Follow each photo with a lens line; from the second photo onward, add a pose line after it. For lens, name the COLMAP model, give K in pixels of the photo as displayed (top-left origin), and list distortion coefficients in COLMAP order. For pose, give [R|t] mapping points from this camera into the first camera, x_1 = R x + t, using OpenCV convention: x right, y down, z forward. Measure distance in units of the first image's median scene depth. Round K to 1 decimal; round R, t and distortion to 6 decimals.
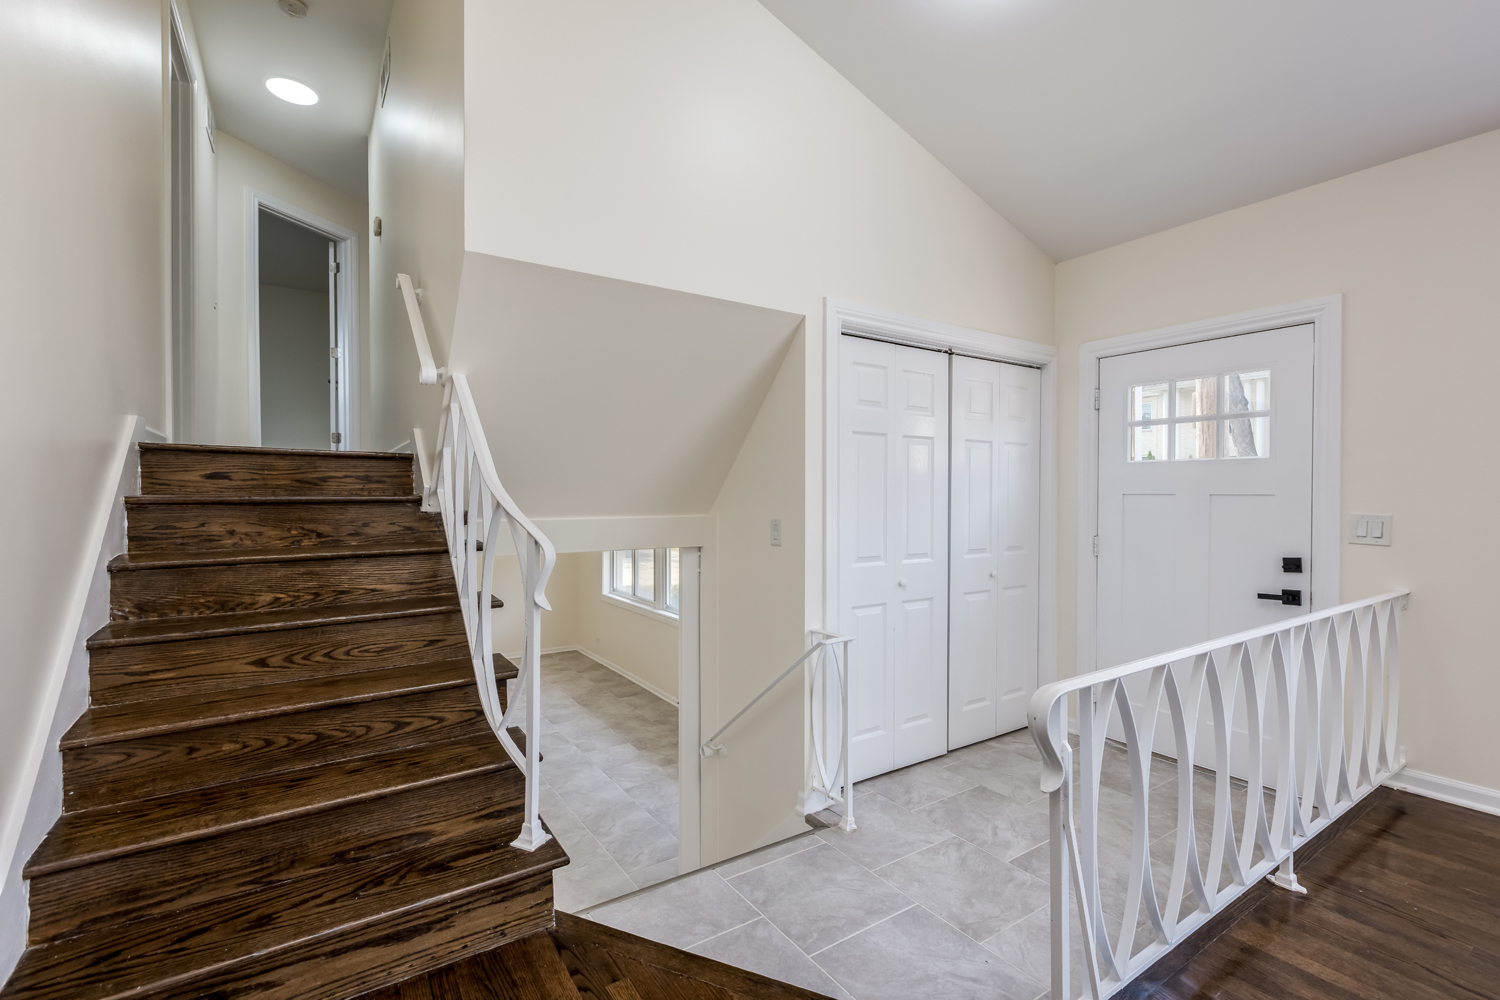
lens RADIAL K [[668.7, 0, 750.0], [0, 668.7, 500.0], [0, 0, 1]] dist [0.002195, 0.000528]
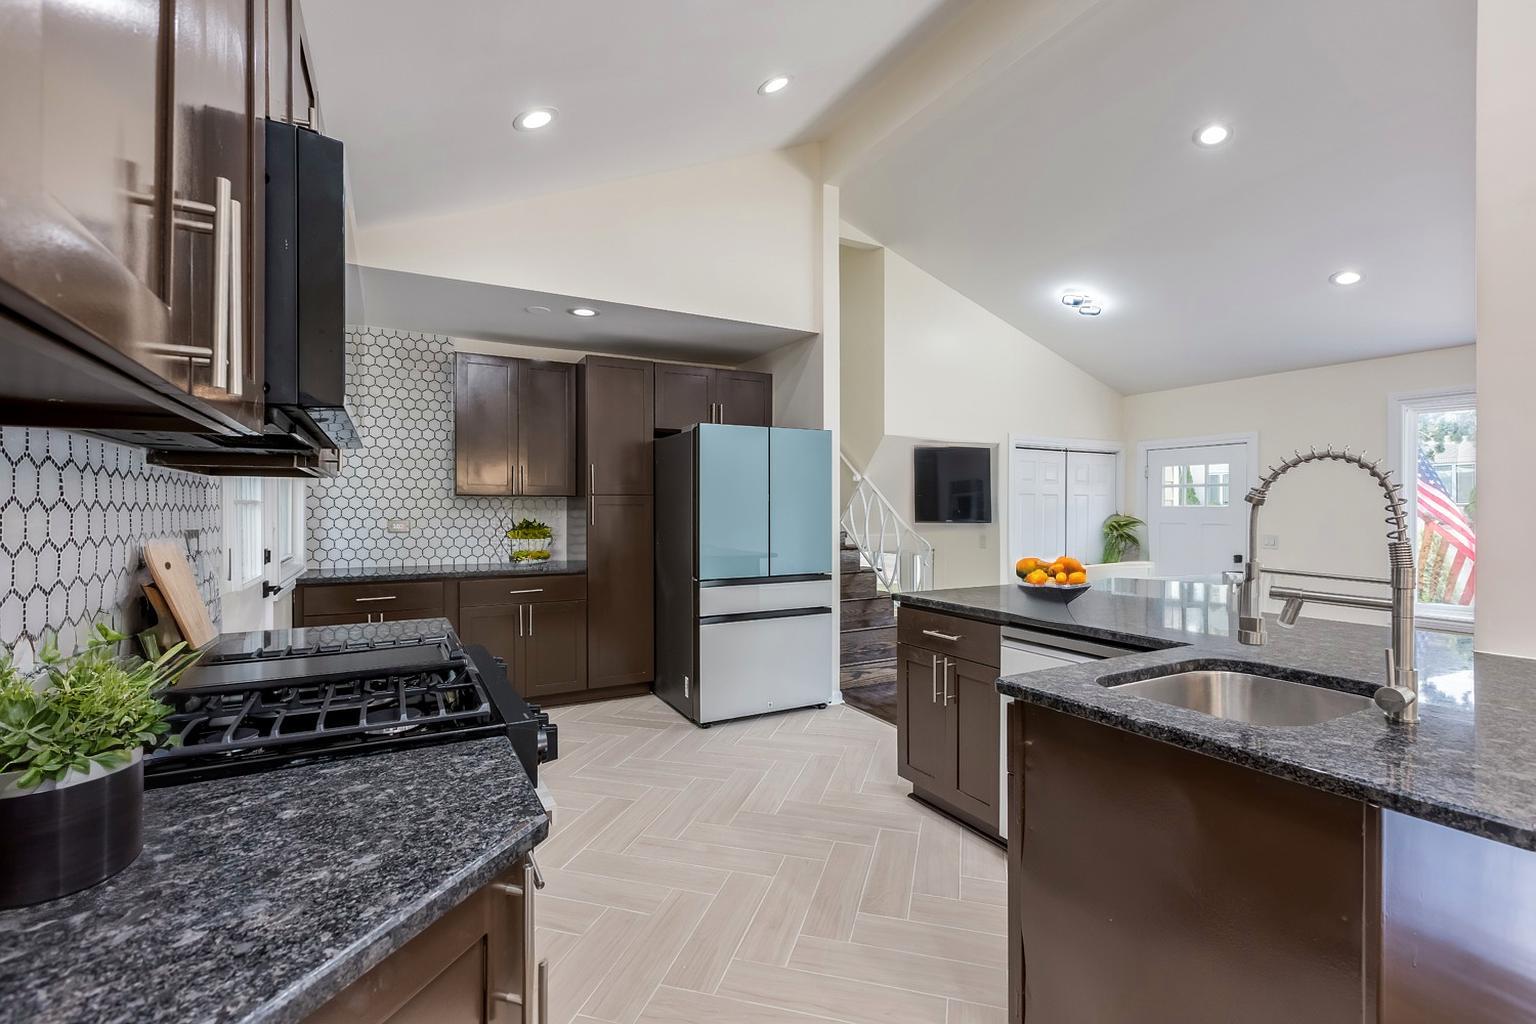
lens RADIAL K [[684.8, 0, 768.0], [0, 684.8, 512.0], [0, 0, 1]] dist [0.002195, 0.000528]
pose [[0.995623, -0.002773, -0.093420, -0.532629], [0.002330, 0.999986, -0.004852, -0.044102], [0.093432, 0.004613, 0.995615, -1.500035]]
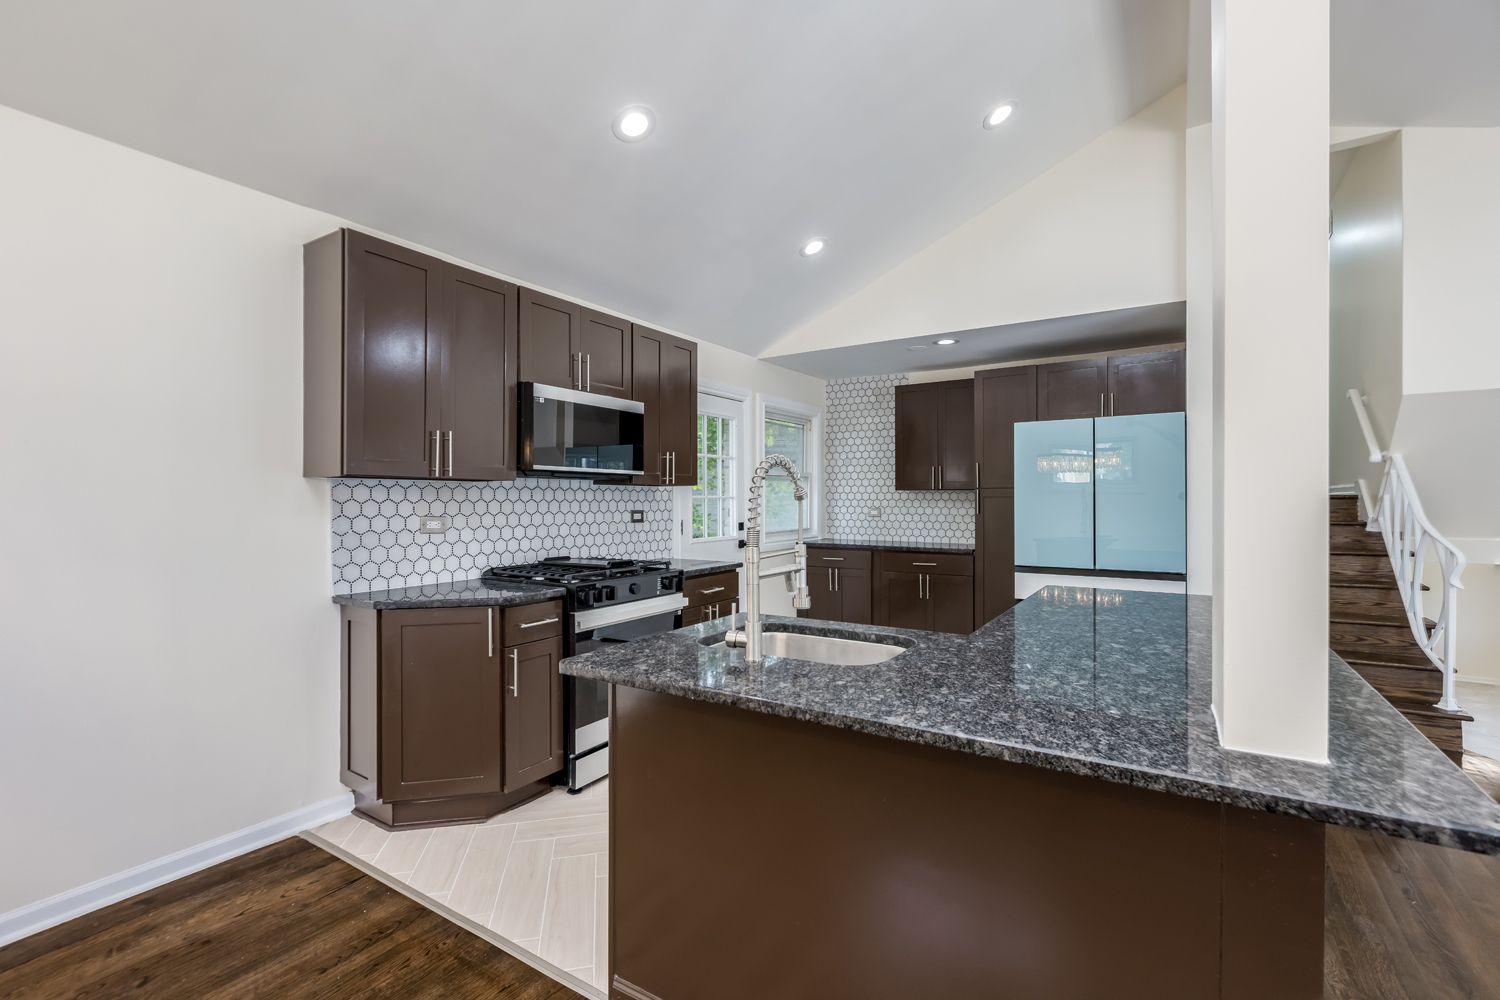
lens RADIAL K [[668.7, 0, 750.0], [0, 668.7, 500.0], [0, 0, 1]] dist [0.002195, 0.000528]
pose [[0.397453, -0.002359, -0.917619, 0.491747], [-0.005575, 0.999972, -0.004985, -0.049107], [0.917605, 0.007097, 0.397429, -1.224332]]
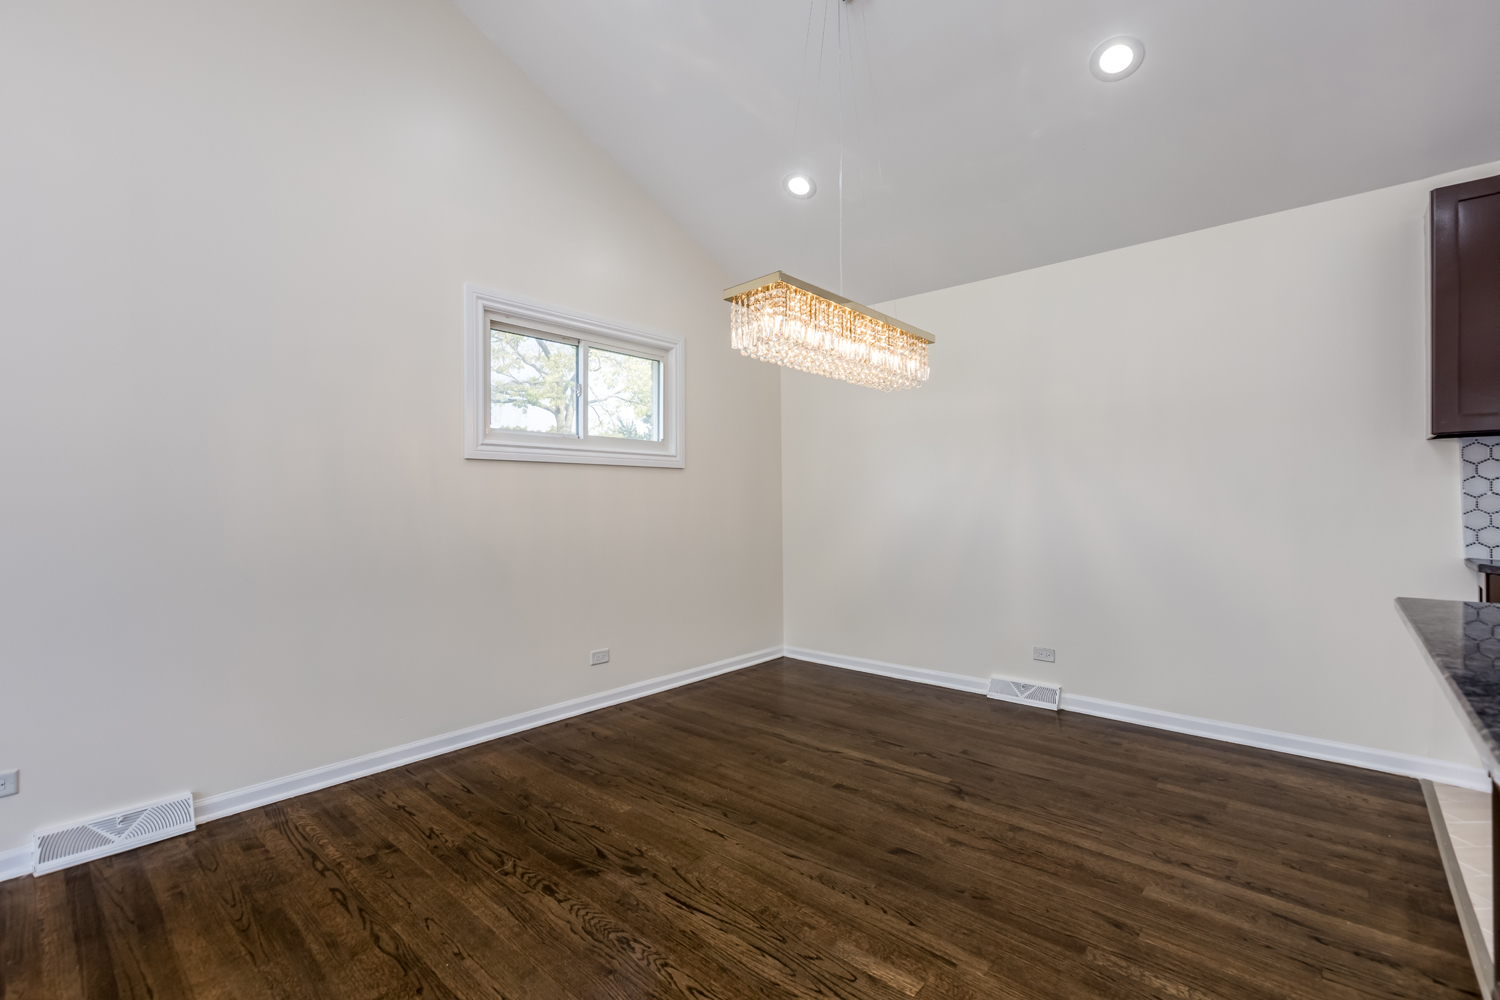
lens RADIAL K [[649.4, 0, 750.0], [0, 649.4, 500.0], [0, 0, 1]] dist [-0.000739, 0.000011]
pose [[-0.968285, -0.000475, -0.249849, 0.585284], [-0.001031, 0.999997, 0.002094, 0.013541], [0.249847, 0.002285, -0.968283, -0.678596]]
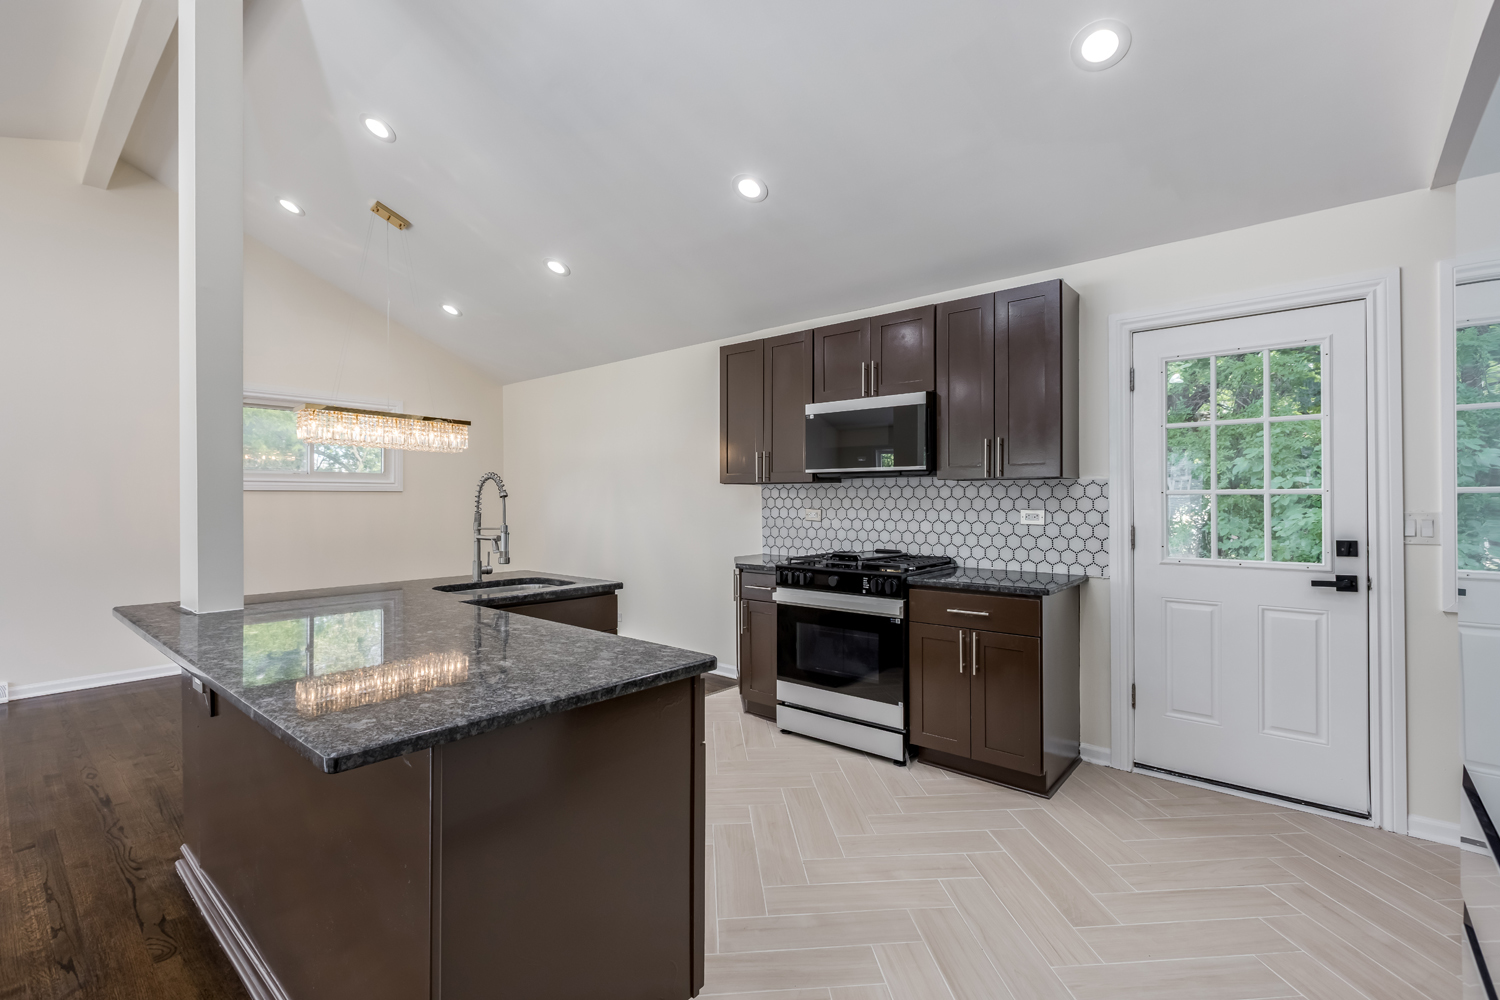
lens RADIAL K [[668.7, 0, 750.0], [0, 668.7, 500.0], [0, 0, 1]] dist [0.002195, 0.000528]
pose [[-0.964711, 0.000539, -0.263310, -0.283112], [-0.002283, 0.999943, 0.010411, -0.063153], [0.263300, 0.010645, -0.964655, 0.418601]]
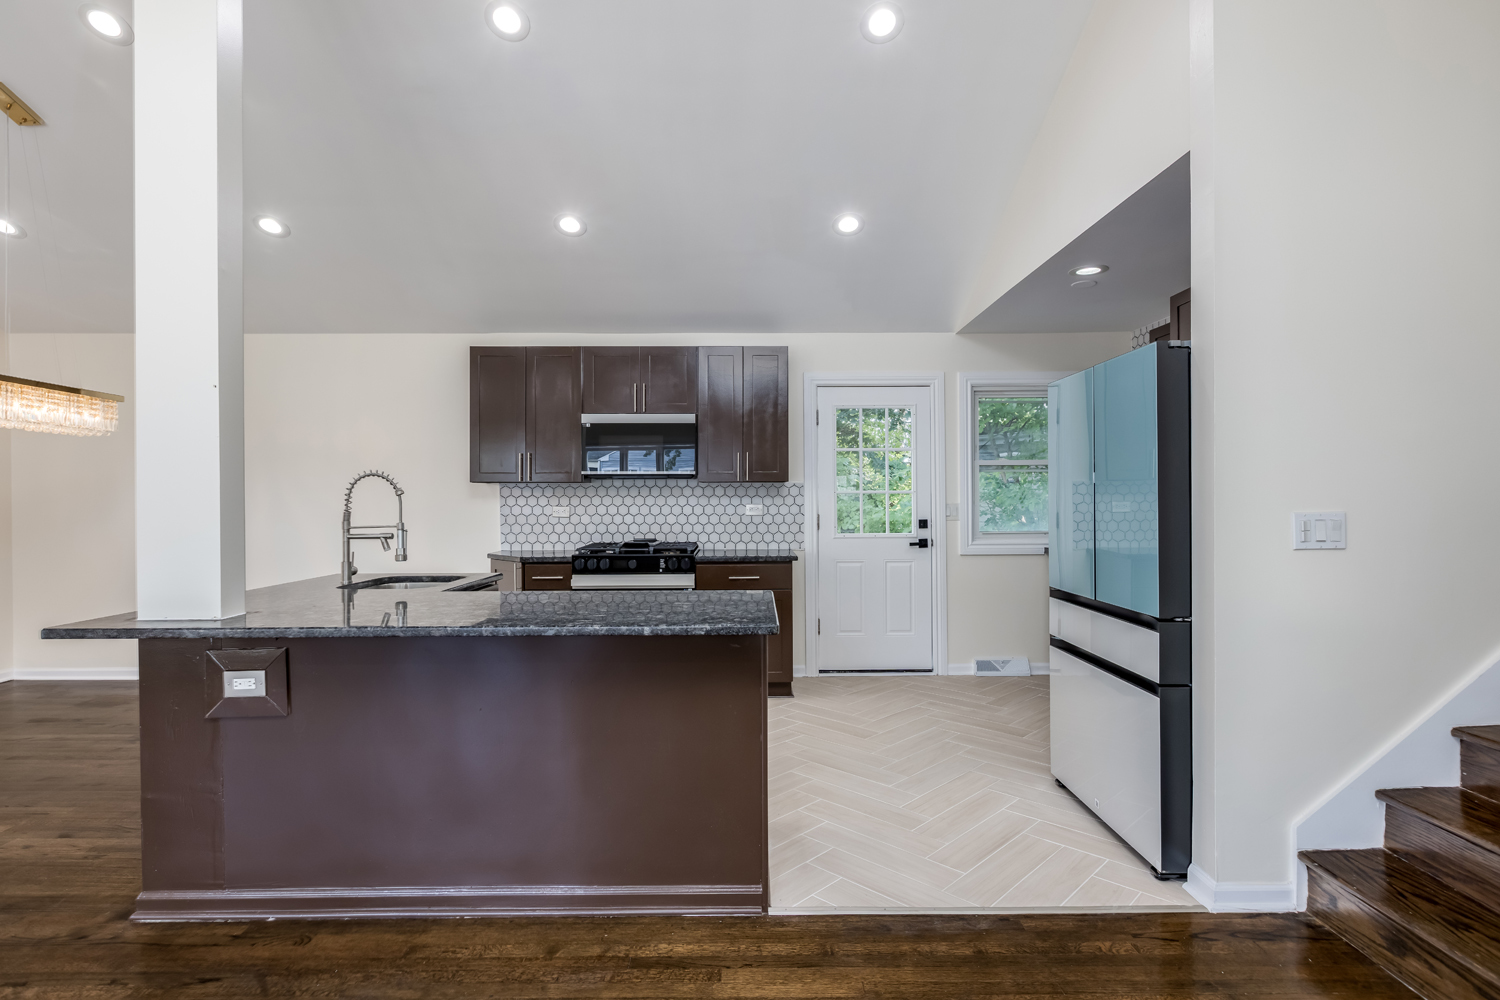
lens RADIAL K [[752.8, 0, 750.0], [0, 752.8, 500.0], [0, 0, 1]] dist [0.000480, 0.000428]
pose [[-0.558916, 0.003404, -0.829218, 0.609971], [-0.004956, 0.999960, 0.007445, -0.058664], [0.829210, 0.008271, -0.558876, 0.432648]]
